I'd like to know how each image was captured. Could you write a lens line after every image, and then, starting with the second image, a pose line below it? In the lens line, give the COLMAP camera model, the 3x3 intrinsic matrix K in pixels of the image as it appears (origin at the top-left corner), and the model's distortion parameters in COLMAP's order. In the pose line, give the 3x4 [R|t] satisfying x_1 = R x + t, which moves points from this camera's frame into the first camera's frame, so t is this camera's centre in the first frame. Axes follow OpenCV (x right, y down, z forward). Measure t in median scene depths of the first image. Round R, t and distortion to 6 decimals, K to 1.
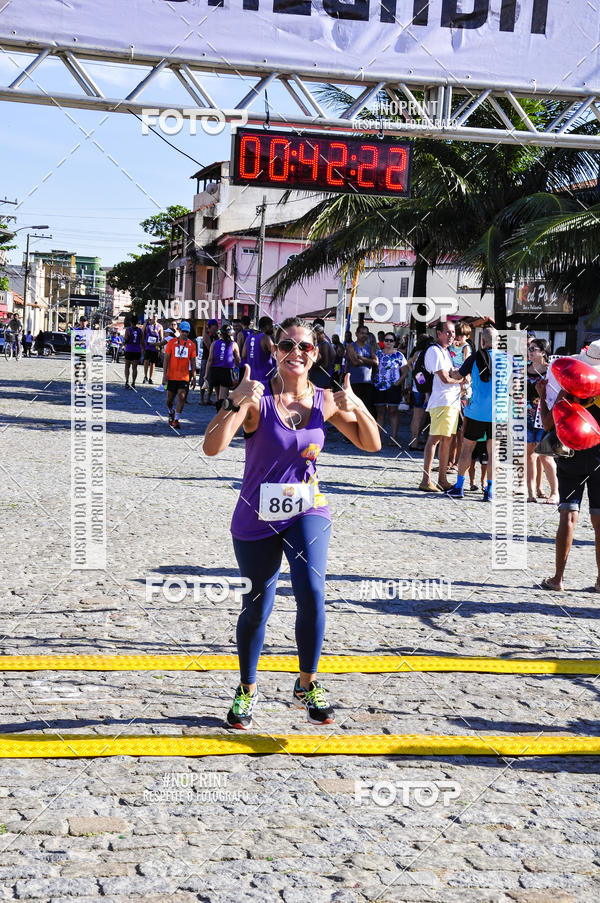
lens RADIAL K [[1832.0, 0, 309.8], [0, 1832.0, 479.9], [0, 0, 1]] dist [0.423075, 0.402720]
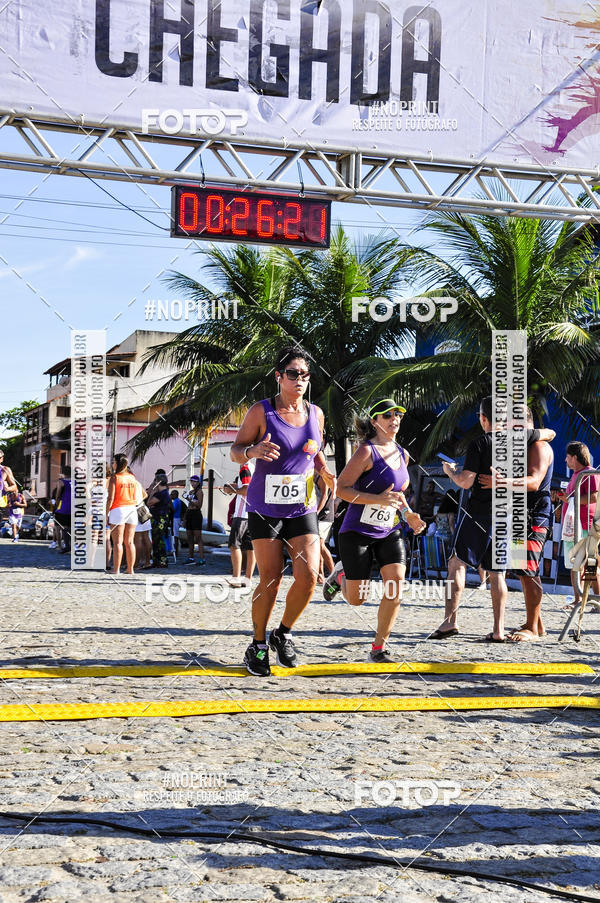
lens RADIAL K [[1653.6, 0, 314.9], [0, 1653.6, 473.1], [0, 0, 1]] dist [0.312434, 0.256523]
pose [[0.994775, -0.025750, 0.098796, -0.059838], [0.035867, 0.994134, -0.102032, 0.088590], [-0.095589, 0.105042, 0.989863, 0.009930]]
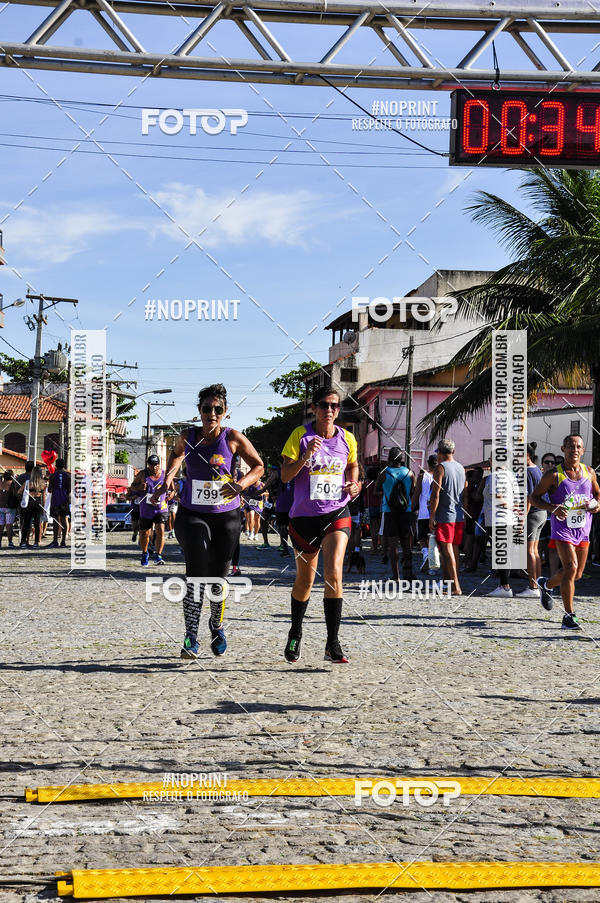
lens RADIAL K [[2064.8, 0, 315.6], [0, 2064.8, 476.6], [0, 0, 1]] dist [0.501182, 1.104716]
pose [[0.996774, -0.040701, -0.069168, -0.043944], [0.034161, 0.995057, -0.093240, 0.052090], [0.072621, 0.090576, 0.993238, 0.131050]]
